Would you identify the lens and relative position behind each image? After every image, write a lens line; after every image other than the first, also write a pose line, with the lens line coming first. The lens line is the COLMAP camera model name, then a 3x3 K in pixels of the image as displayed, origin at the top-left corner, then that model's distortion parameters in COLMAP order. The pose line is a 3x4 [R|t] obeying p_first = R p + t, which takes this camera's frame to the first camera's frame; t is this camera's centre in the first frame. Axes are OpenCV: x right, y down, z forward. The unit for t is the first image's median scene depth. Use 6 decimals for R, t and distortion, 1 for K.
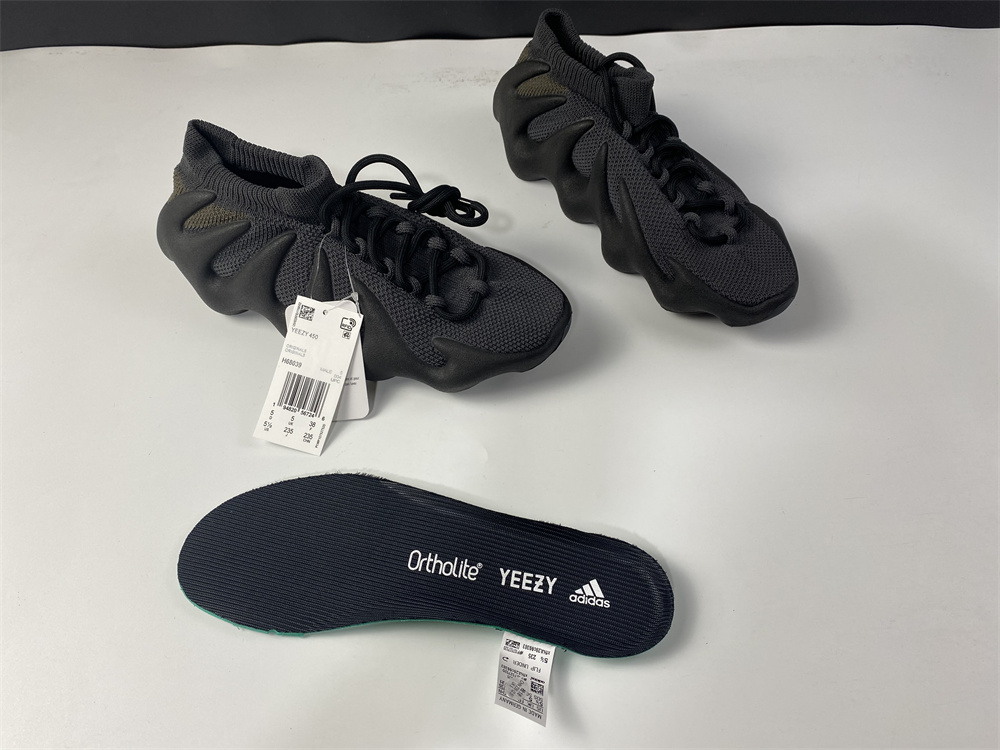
lens RADIAL K [[756.0, 0, 501.2], [0, 756.0, 371.4], [0, 0, 1]] dist [0.010006, 0.000723]
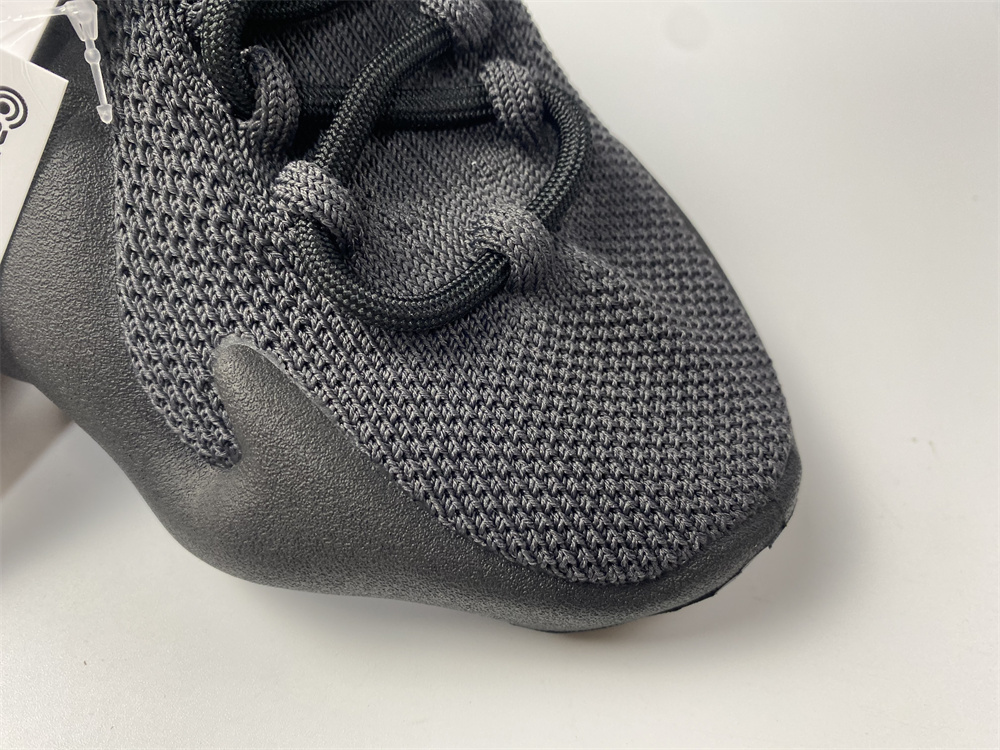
lens RADIAL K [[756.0, 0, 500.3], [0, 756.0, 375.6], [0, 0, 1]] dist [0.010006, 0.000723]
pose [[0.883616, 0.466155, -0.043848, -0.003596], [-0.467281, 0.883886, -0.019833, -0.066538], [0.029511, 0.038014, 0.998841, 0.766704]]
